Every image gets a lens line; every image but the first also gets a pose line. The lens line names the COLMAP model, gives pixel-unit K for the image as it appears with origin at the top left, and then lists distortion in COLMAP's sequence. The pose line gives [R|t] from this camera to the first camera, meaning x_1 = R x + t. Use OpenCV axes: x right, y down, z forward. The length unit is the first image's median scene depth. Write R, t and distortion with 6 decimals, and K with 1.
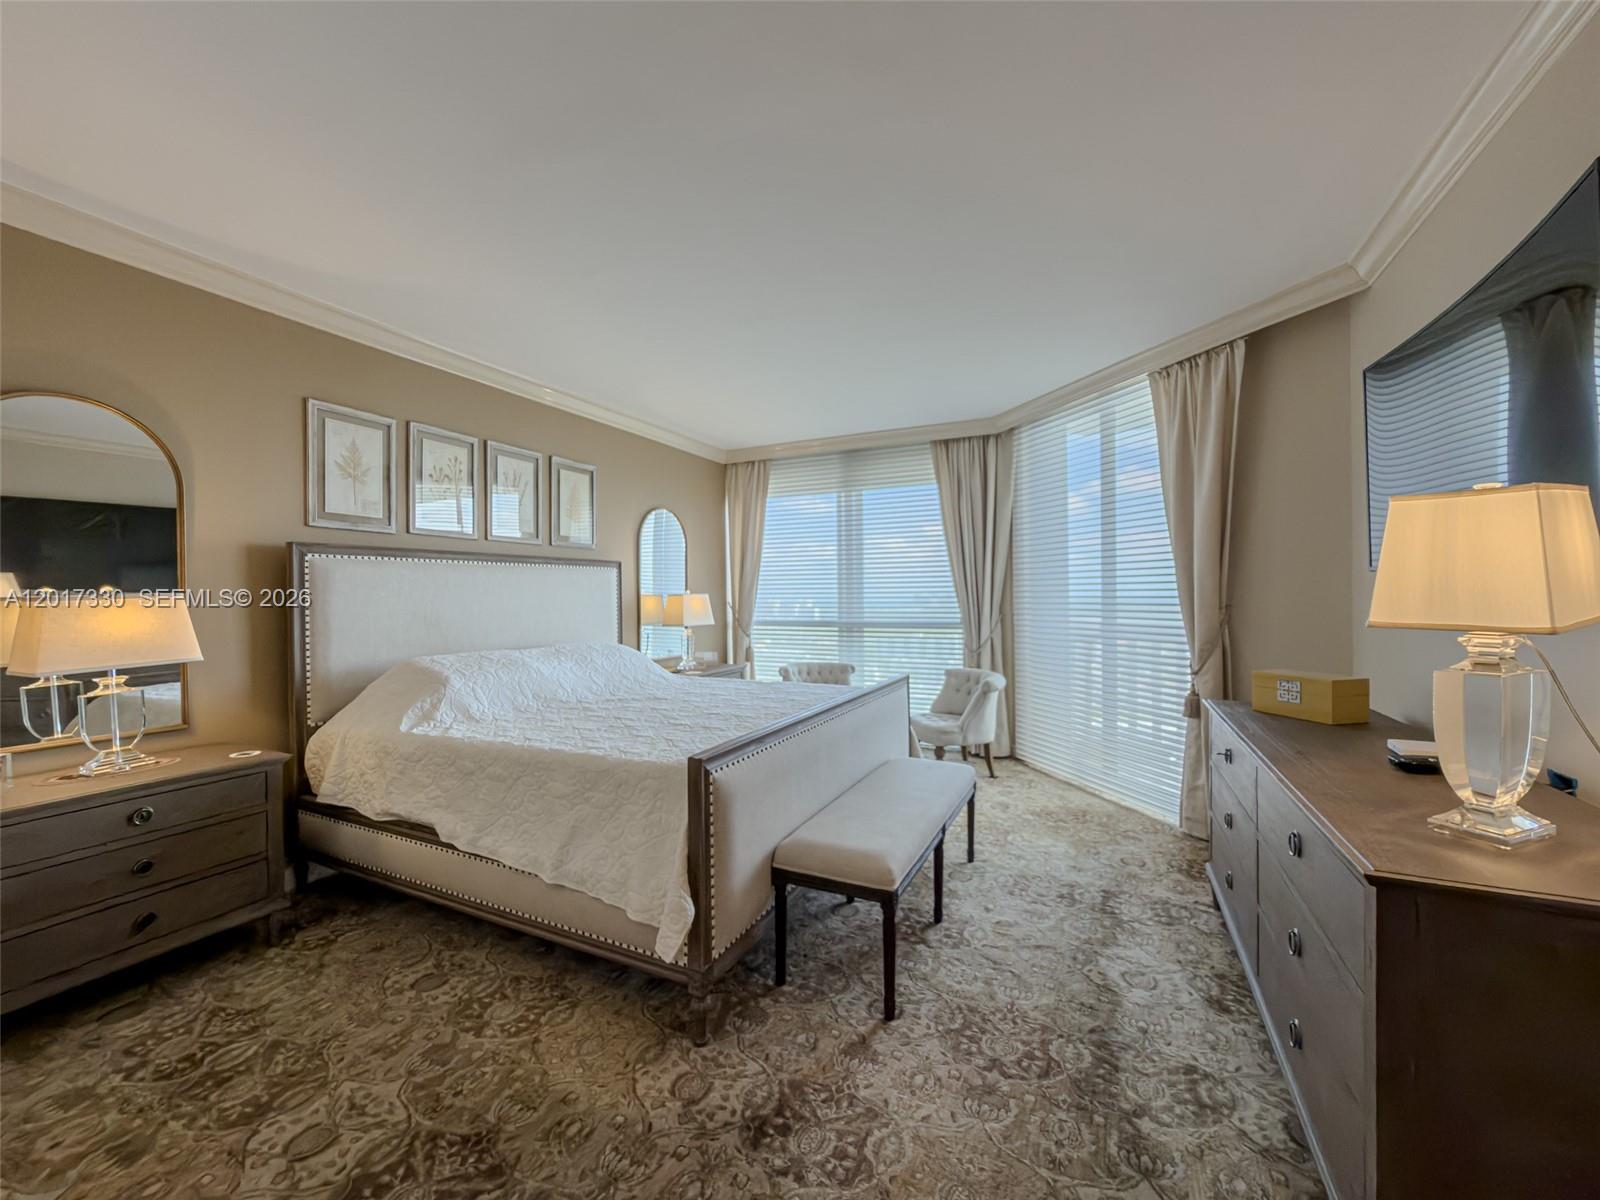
lens RADIAL K [[642.1, 0, 805.8], [0, 642.1, 597.6], [0, 0, 1]] dist [-0.002966, 0.000549]
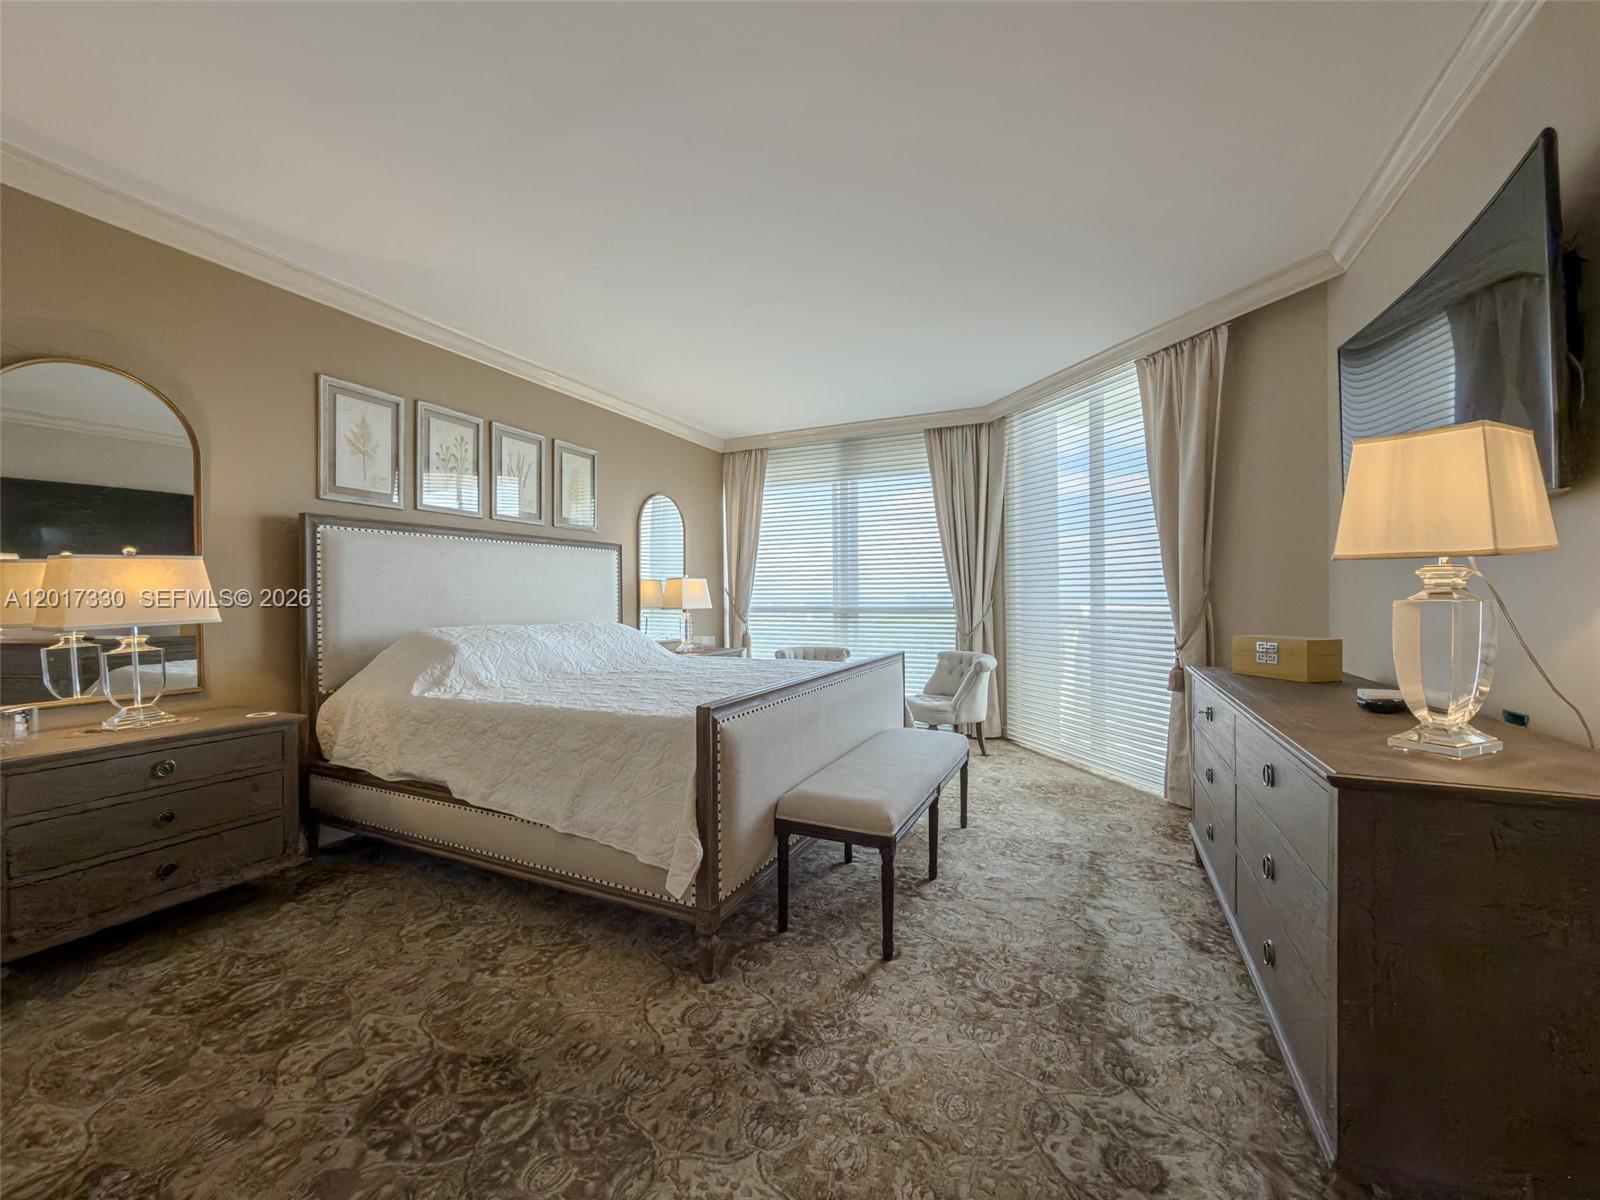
lens RADIAL K [[642.1, 0, 803.6], [0, 642.1, 601.3], [0, 0, 1]] dist [-0.002966, 0.000549]
pose [[0.999933, 0.003378, 0.011078, -0.022665], [-0.003362, 0.999993, -0.001486, 0.082352], [-0.011083, 0.001449, 0.999938, -0.052825]]
